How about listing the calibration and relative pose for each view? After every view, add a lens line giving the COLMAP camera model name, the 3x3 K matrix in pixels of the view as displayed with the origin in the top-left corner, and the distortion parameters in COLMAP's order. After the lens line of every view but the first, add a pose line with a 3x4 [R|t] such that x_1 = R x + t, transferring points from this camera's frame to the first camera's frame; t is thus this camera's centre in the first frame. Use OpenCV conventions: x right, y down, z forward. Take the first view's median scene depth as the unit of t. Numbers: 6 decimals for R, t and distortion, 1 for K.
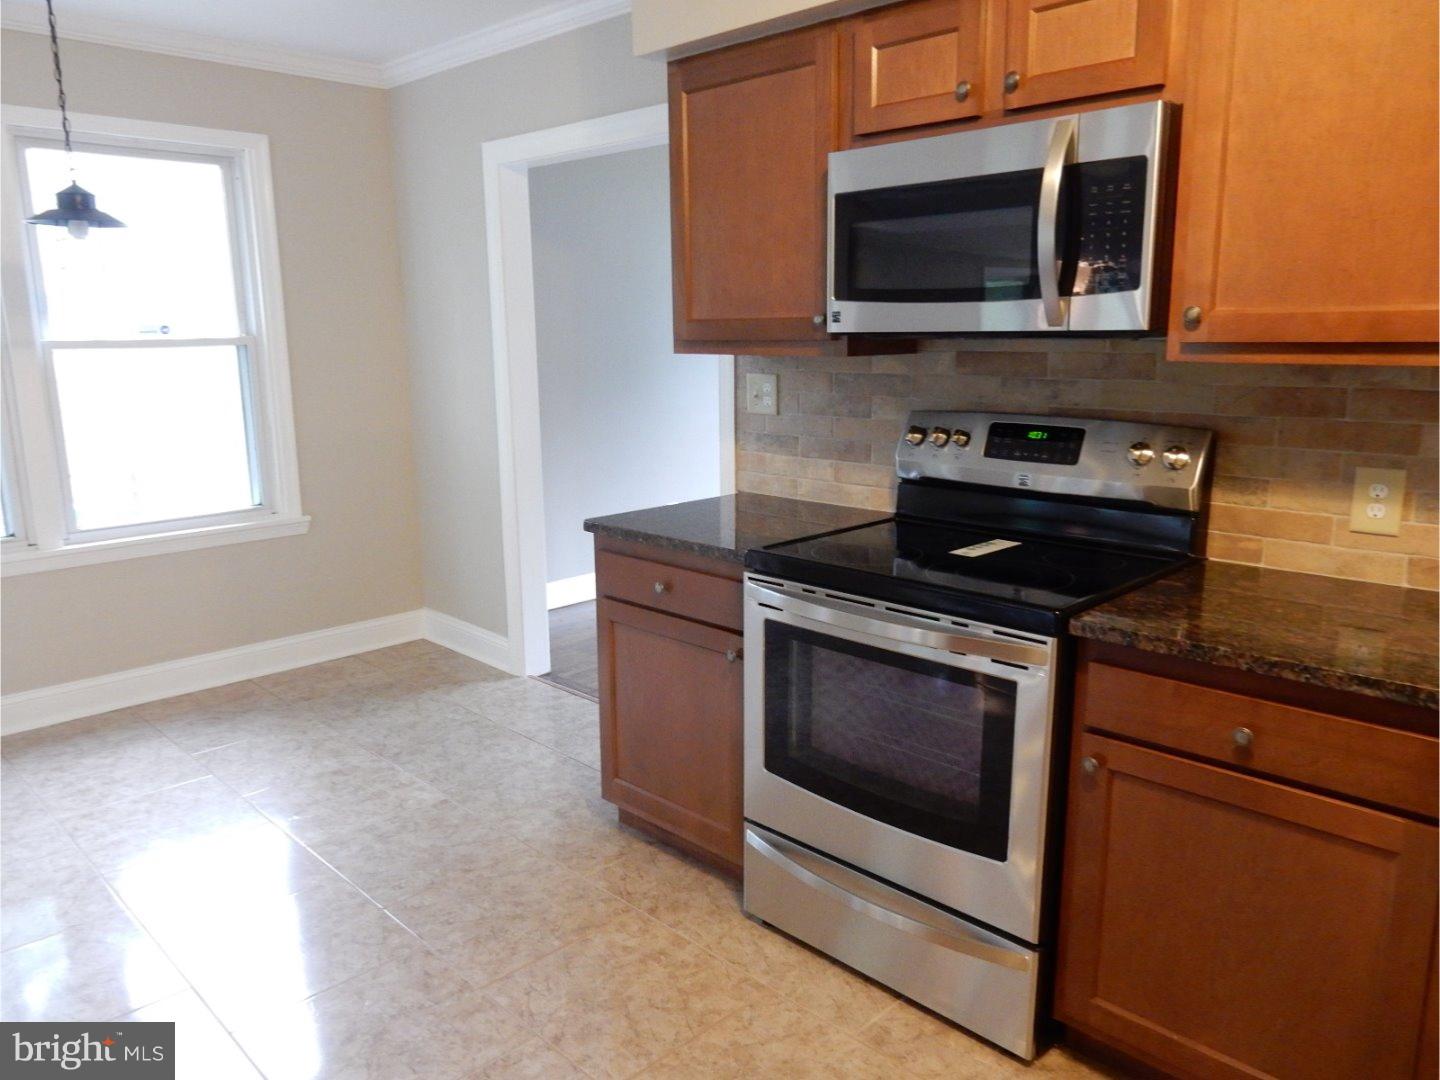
lens RADIAL K [[1069.3, 0, 715.2], [0, 1069.3, 540.6], [0, 0, 1]] dist [0.012192, 0.001543]
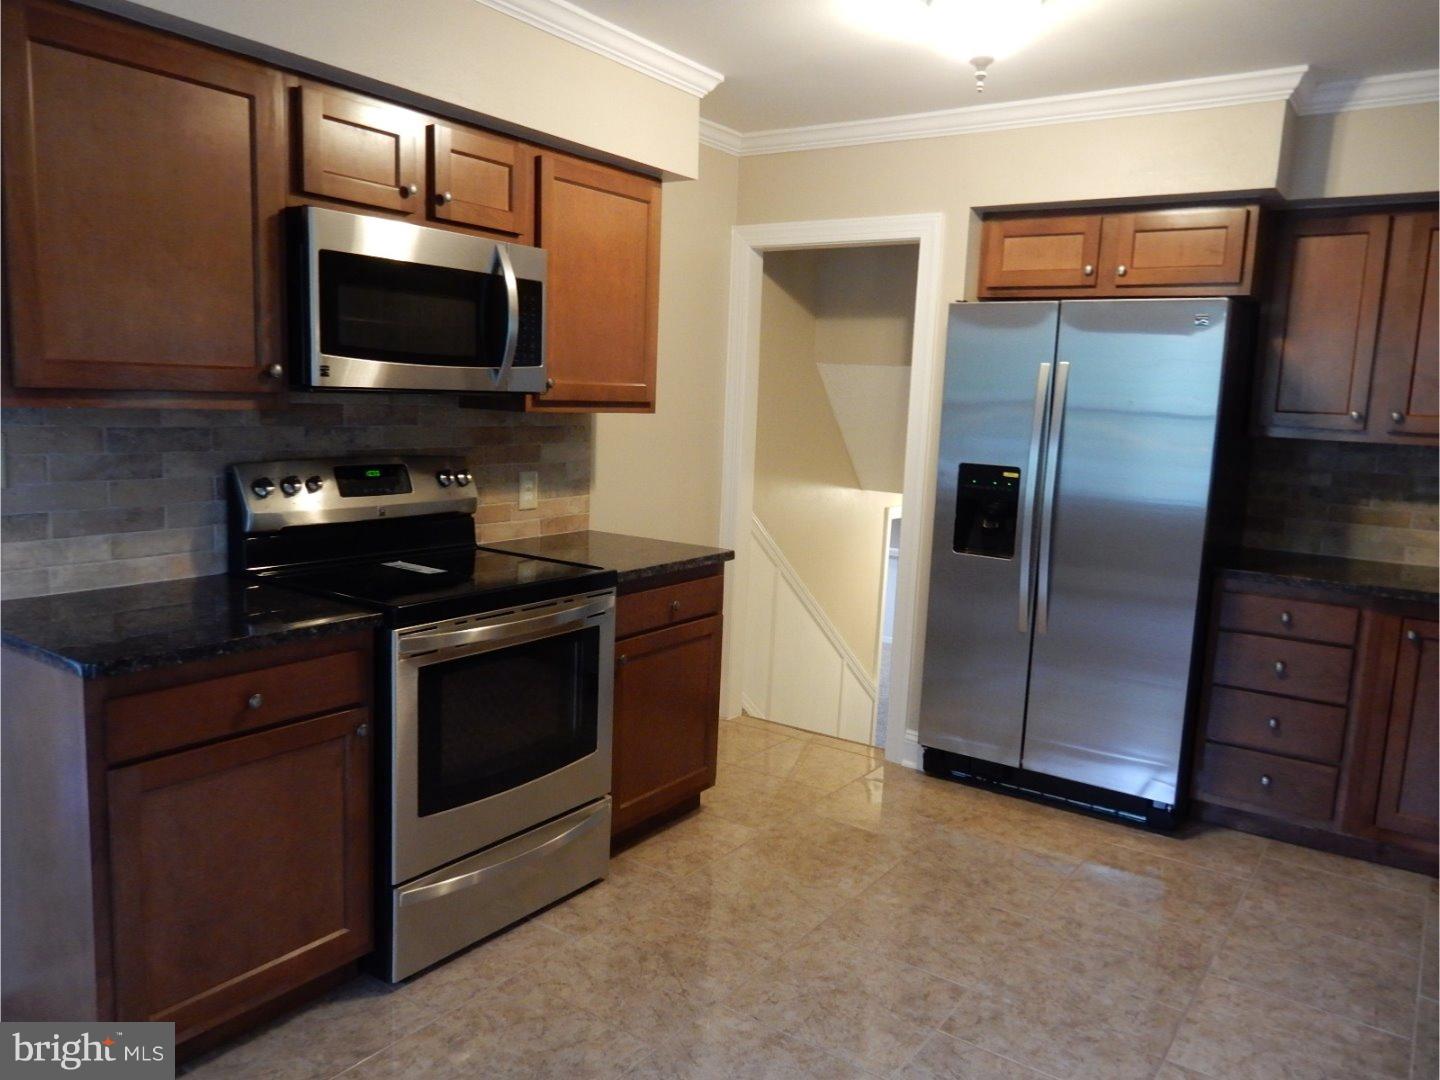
lens RADIAL K [[1069.3, 0, 711.8], [0, 1069.3, 544.5], [0, 0, 1]] dist [0.012192, 0.001543]
pose [[-0.173240, -0.139098, 0.975007, -0.944384], [0.156394, 0.973530, 0.166676, -0.161858], [-0.972383, 0.181360, -0.146900, 0.825413]]
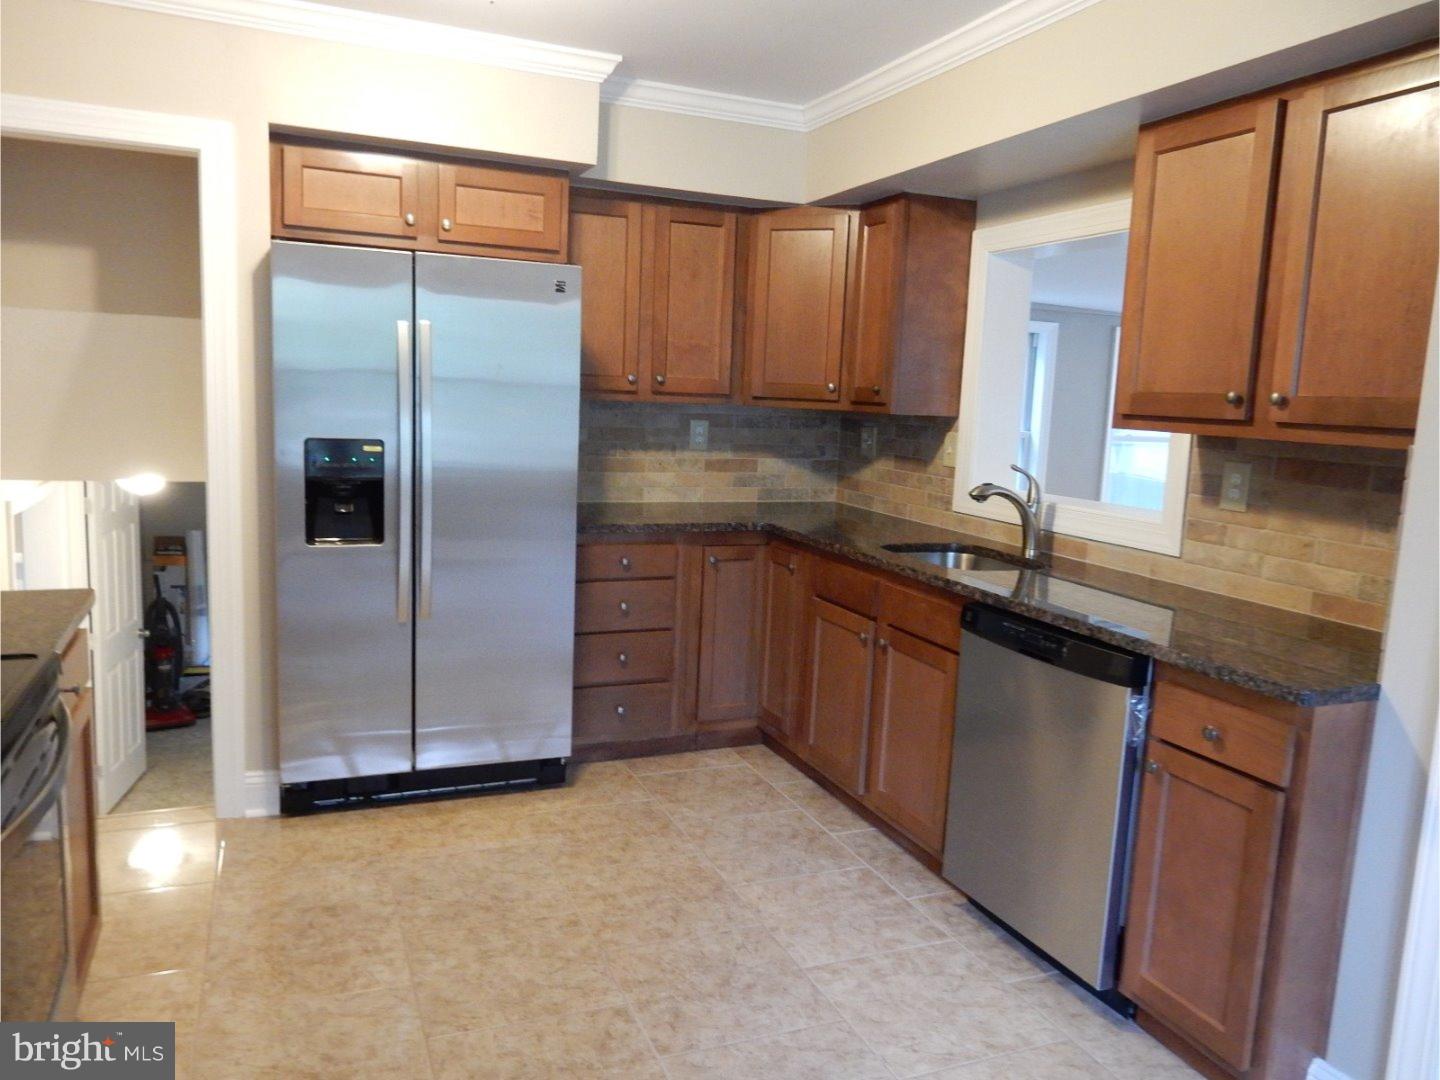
lens RADIAL K [[1069.3, 0, 717.3], [0, 1069.3, 541.4], [0, 0, 1]] dist [0.012192, 0.001543]
pose [[-0.923522, -0.082816, 0.374497, -0.541929], [0.043070, 0.947842, 0.315818, -0.214827], [-0.381119, 0.307795, -0.871786, 1.116976]]
